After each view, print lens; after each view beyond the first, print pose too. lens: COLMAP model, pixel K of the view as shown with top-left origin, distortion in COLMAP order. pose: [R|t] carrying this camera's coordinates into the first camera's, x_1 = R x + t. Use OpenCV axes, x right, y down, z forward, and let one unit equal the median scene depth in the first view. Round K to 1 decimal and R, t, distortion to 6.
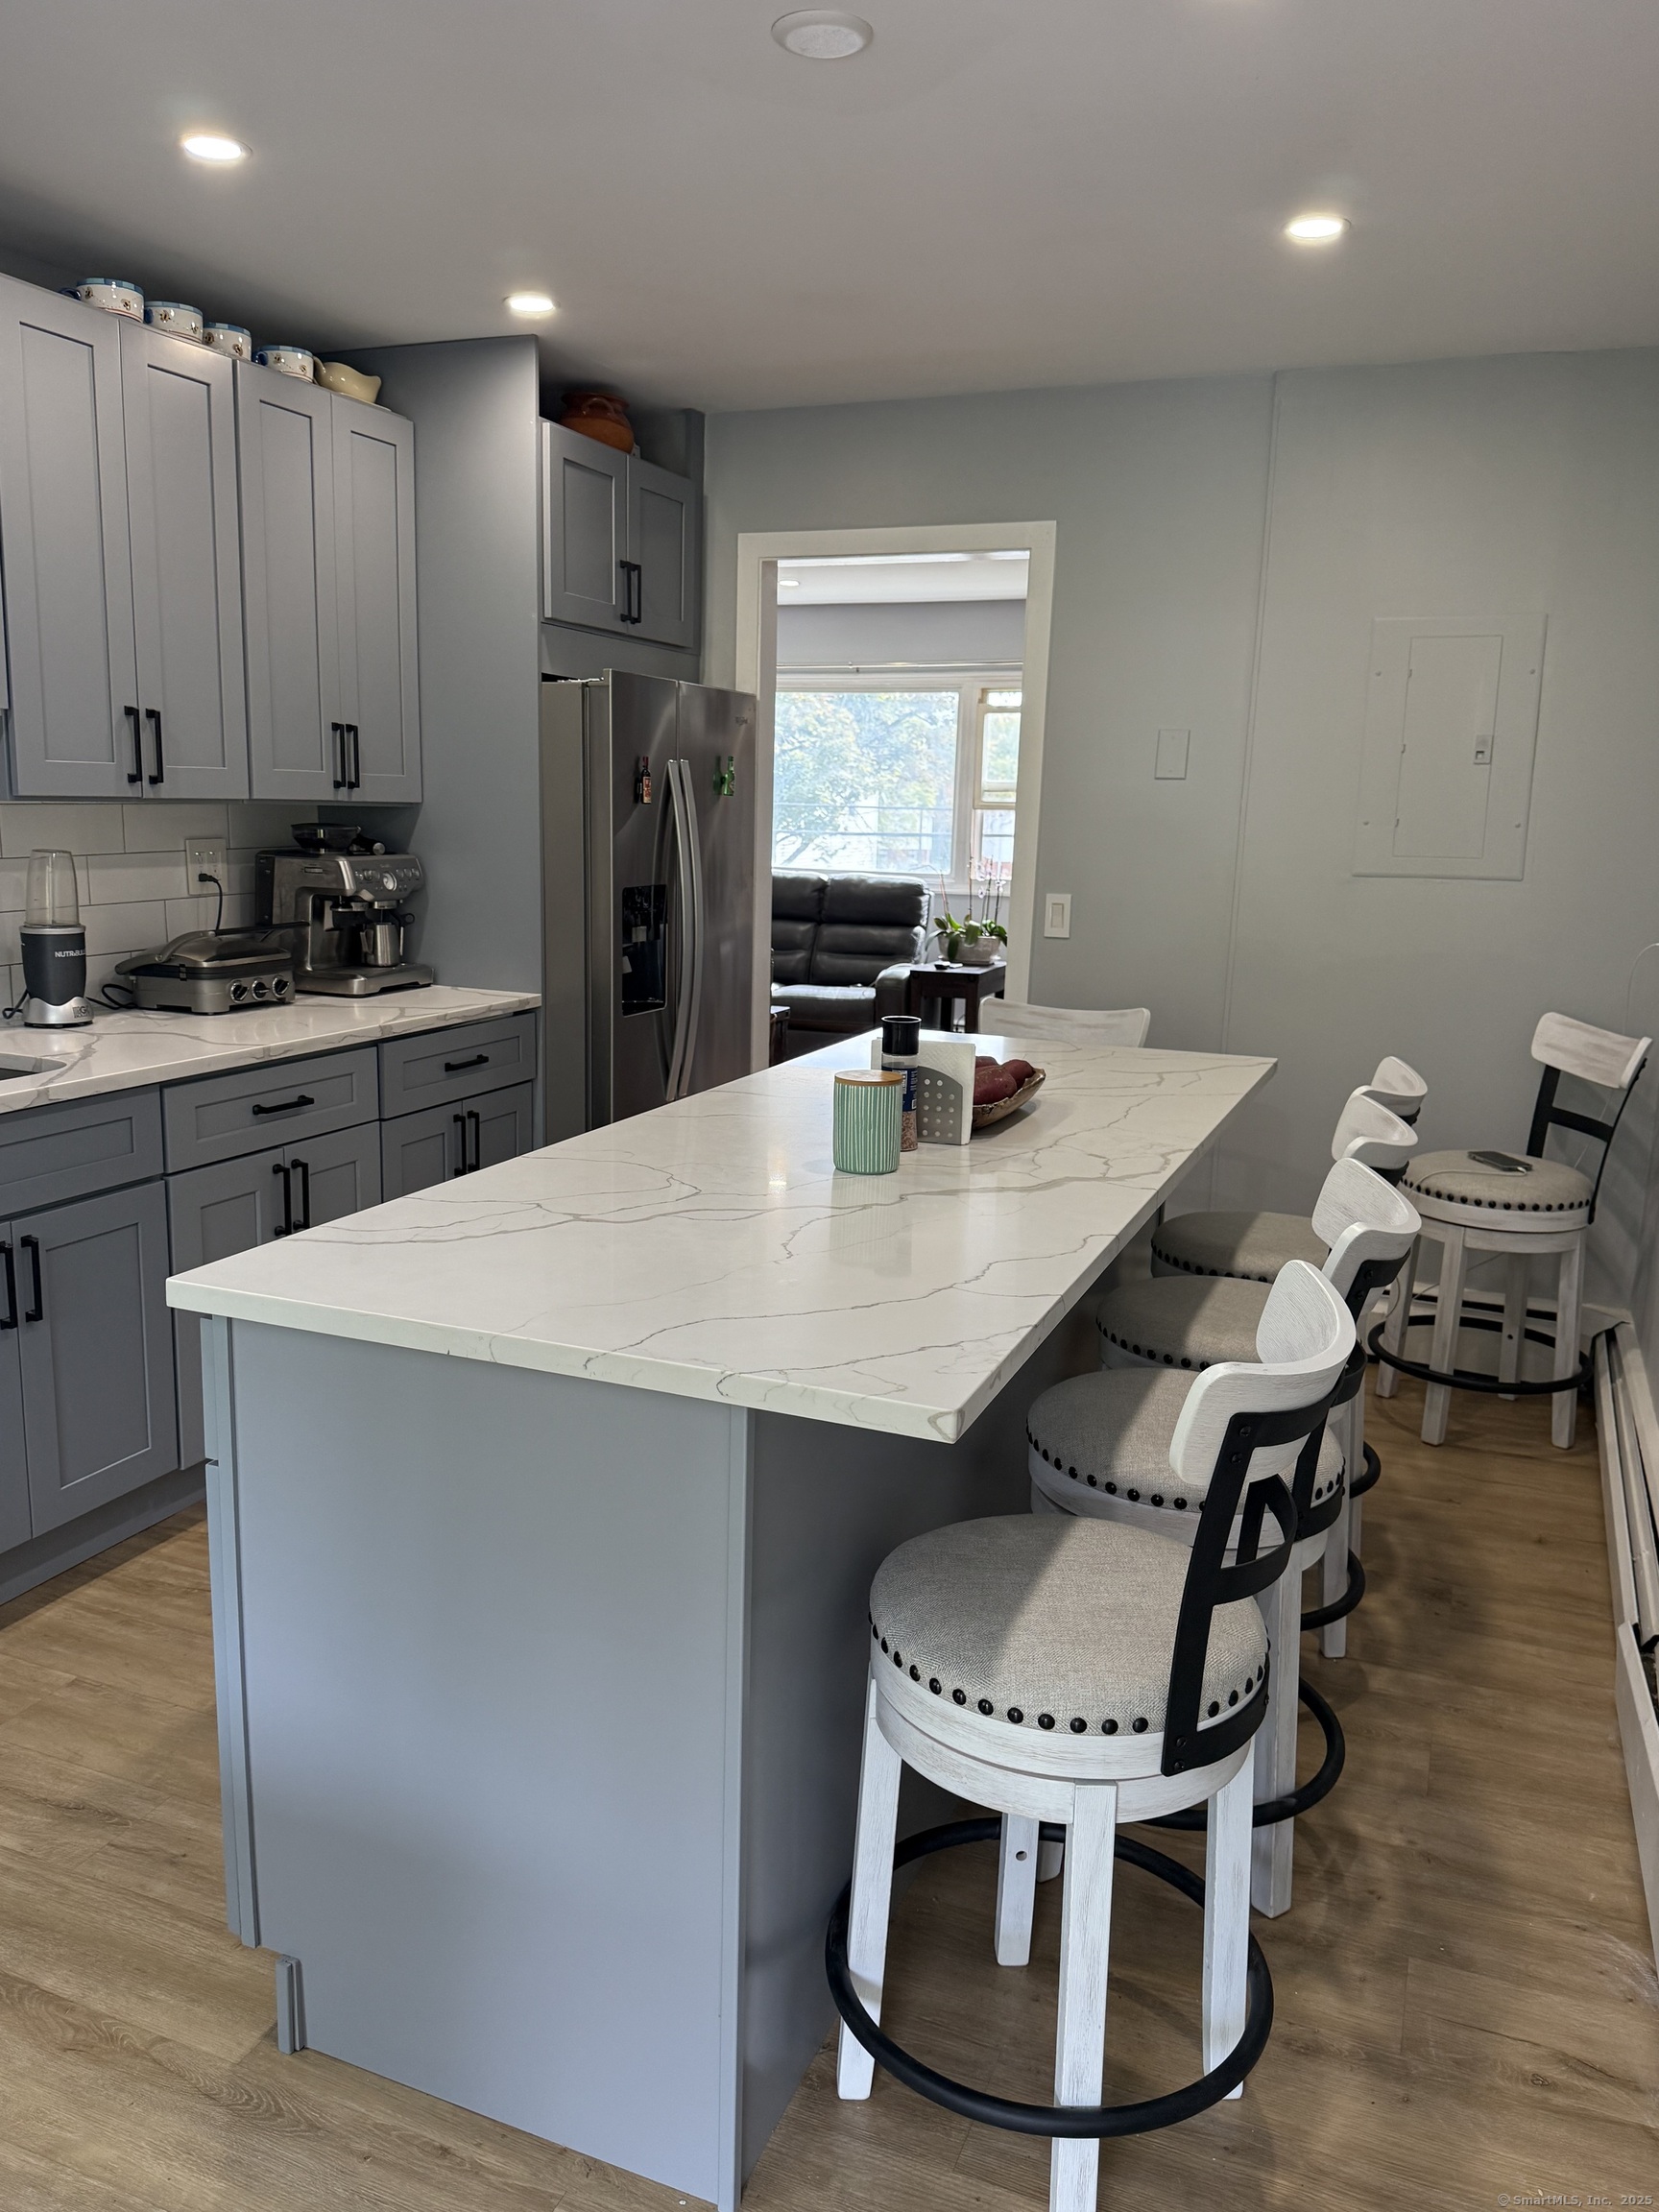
lens RADIAL K [[1636.1, 0, 834.6], [0, 1636.1, 1094.0], [0, 0, 1]] dist [0.200948, -0.224474]
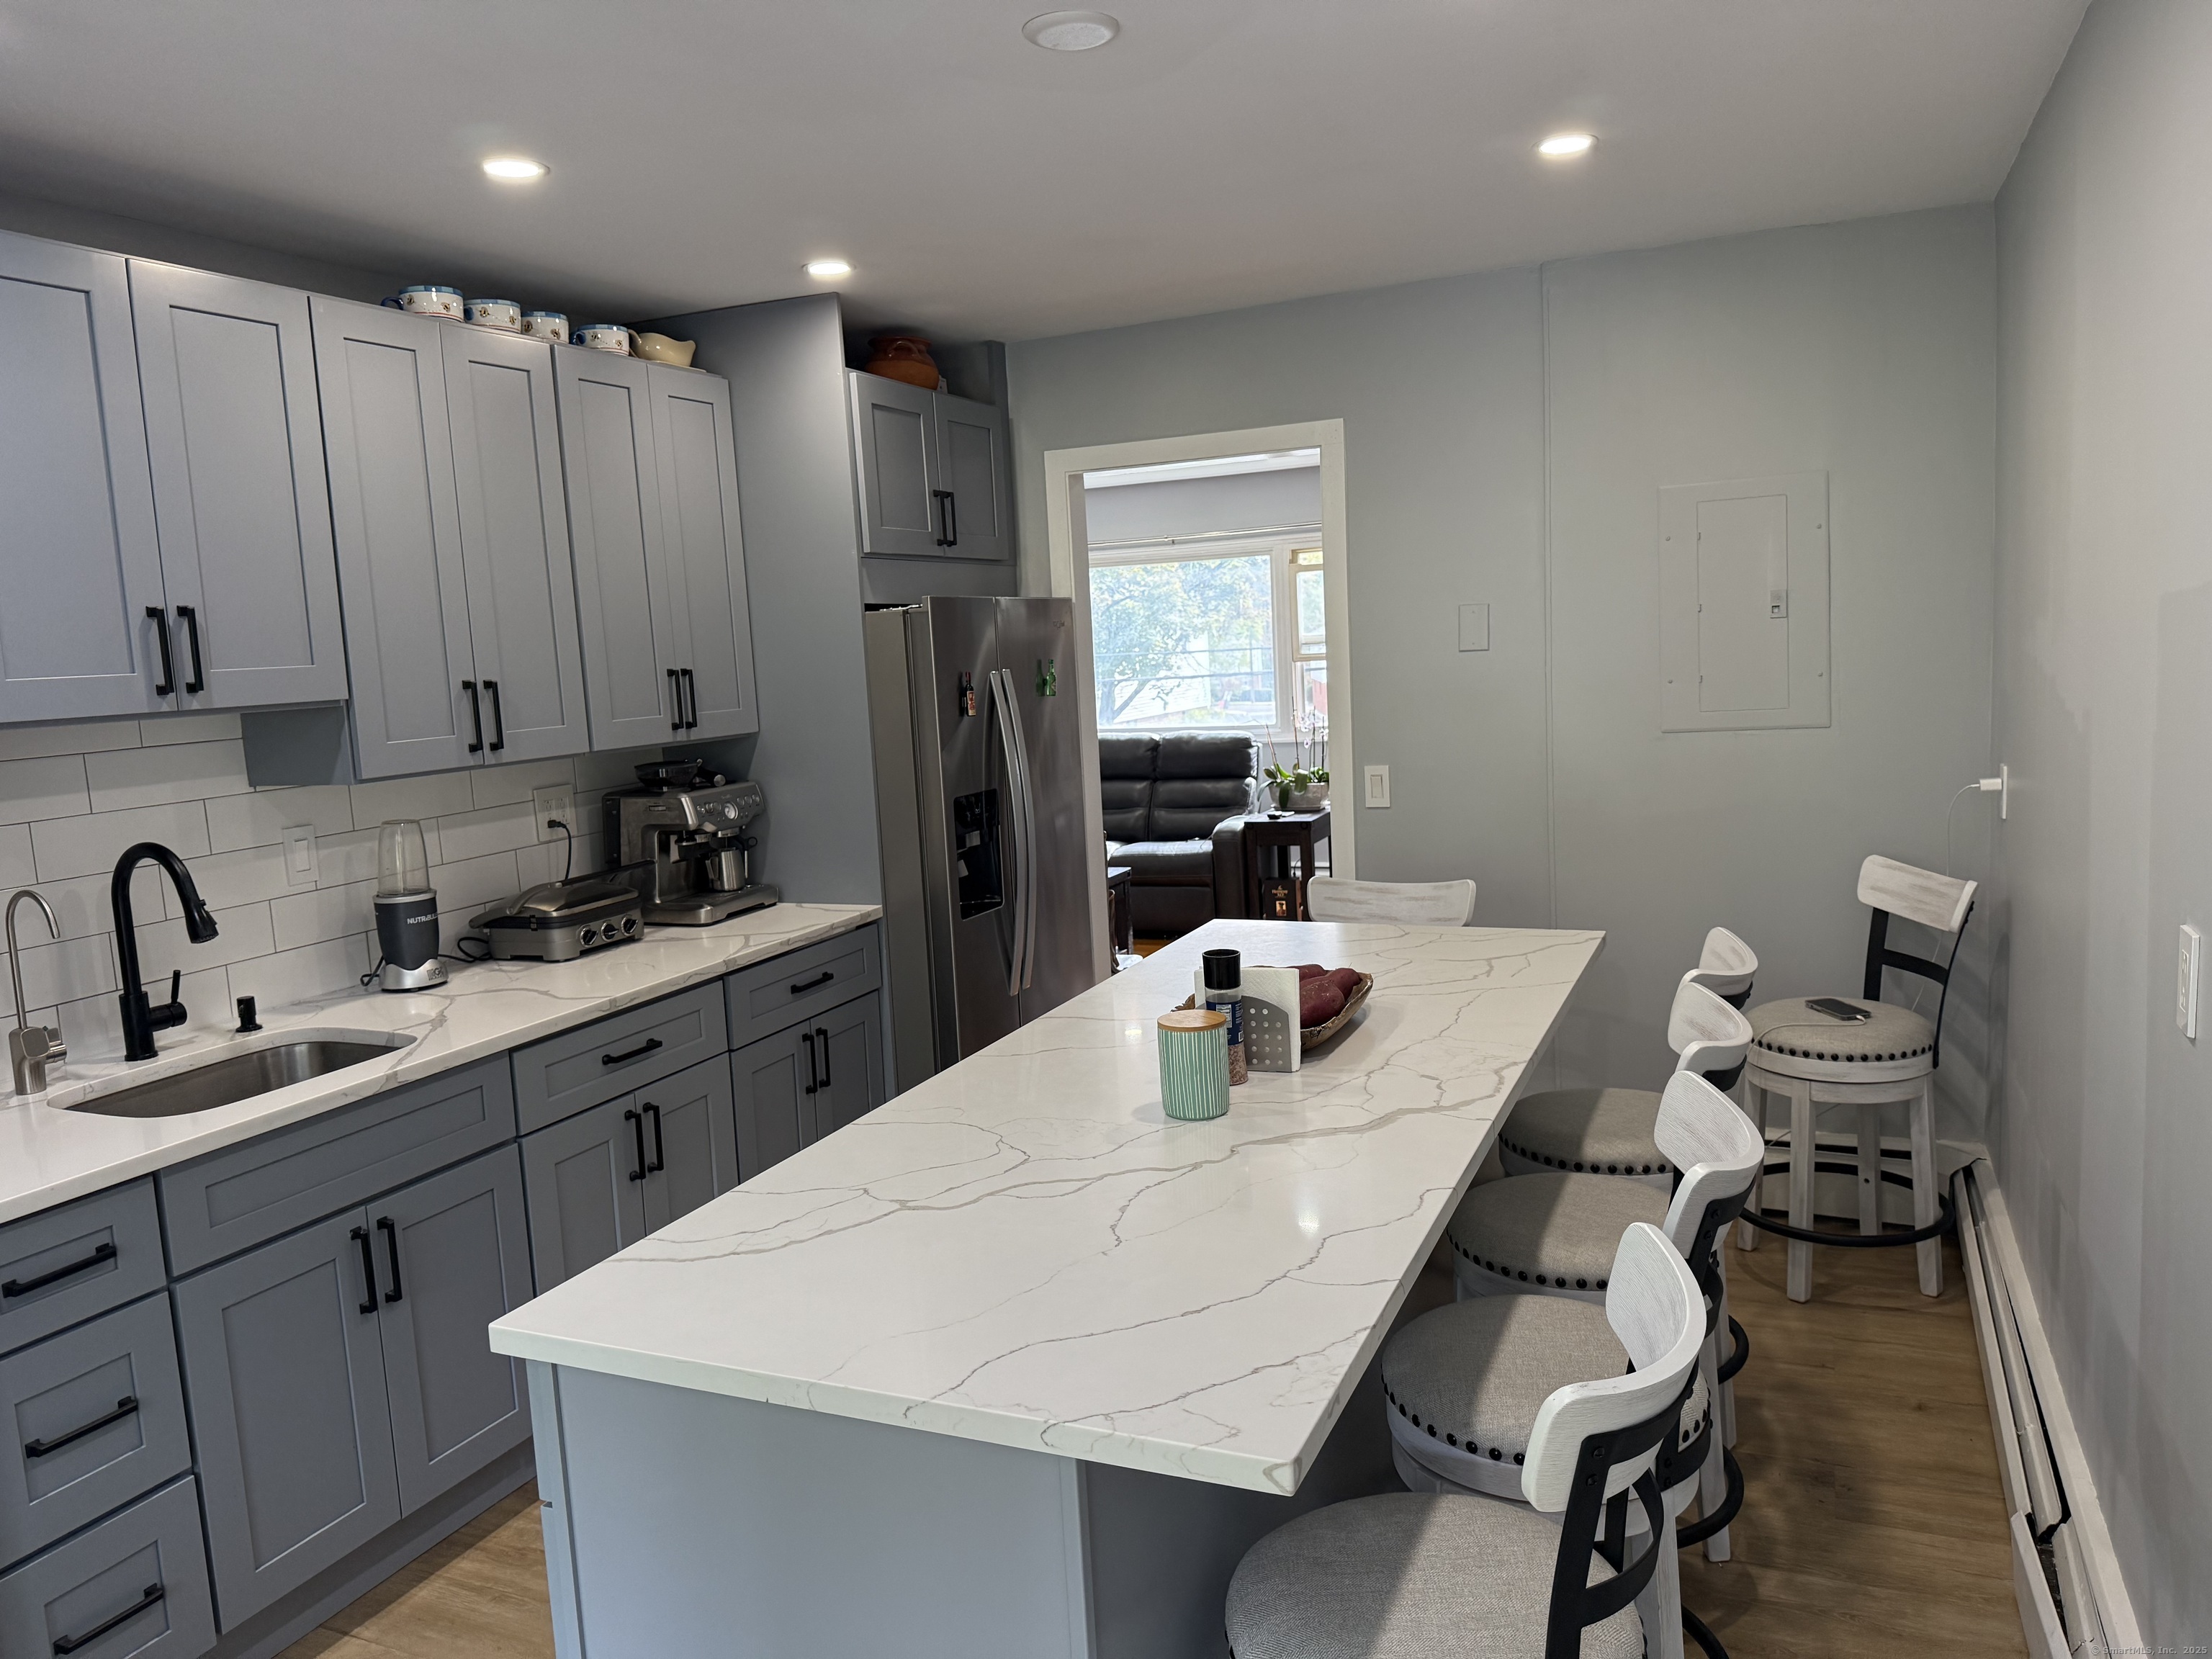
lens RADIAL K [[1553.0, 0, 1147.1], [0, 1553.0, 833.0], [0, 0, 1]] dist [0.202786, -0.201087]
pose [[0.996880, -0.075381, -0.023422, 0.014537], [0.074101, 0.995924, -0.051427, -0.046046], [0.027203, 0.049531, 0.998402, 0.025688]]
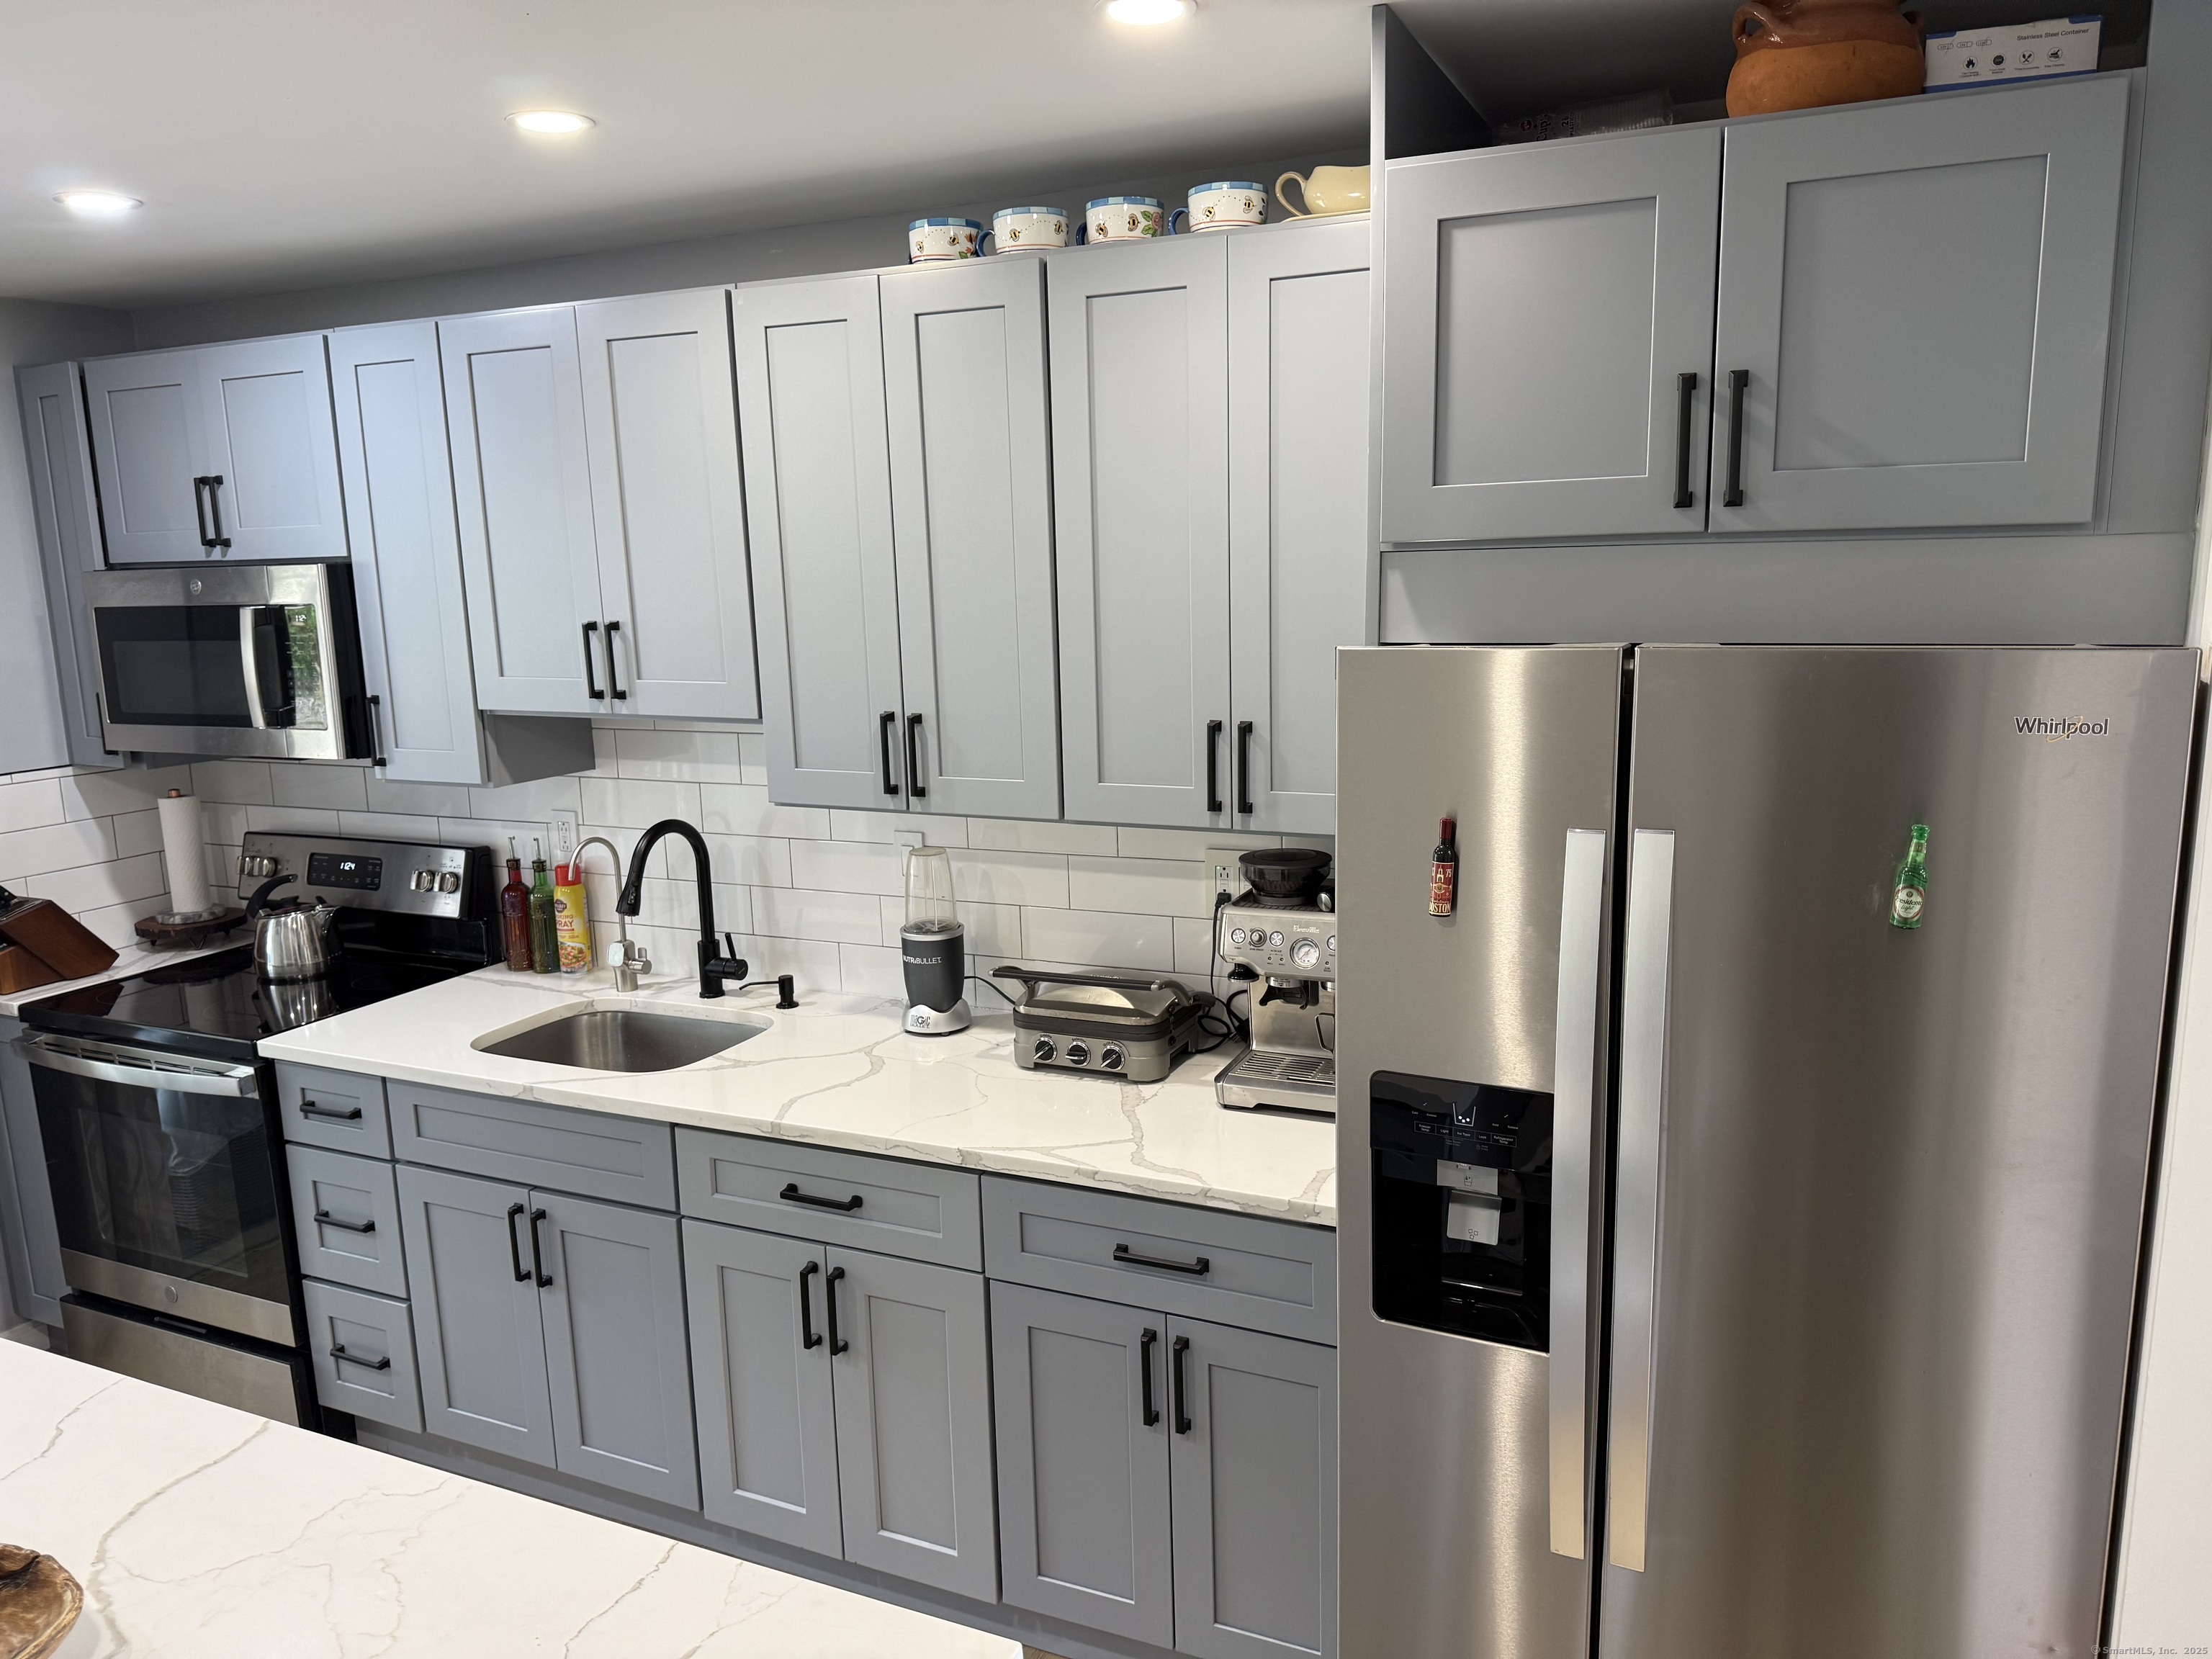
lens RADIAL K [[1545.2, 0, 1121.7], [0, 1545.2, 842.4], [0, 0, 1]] dist [0.117070, -0.184461]
pose [[-0.063253, 0.154701, -0.985934, 0.333663], [-0.152327, 0.974841, 0.162733, -0.267213], [0.986304, 0.160478, -0.038097, 0.991316]]
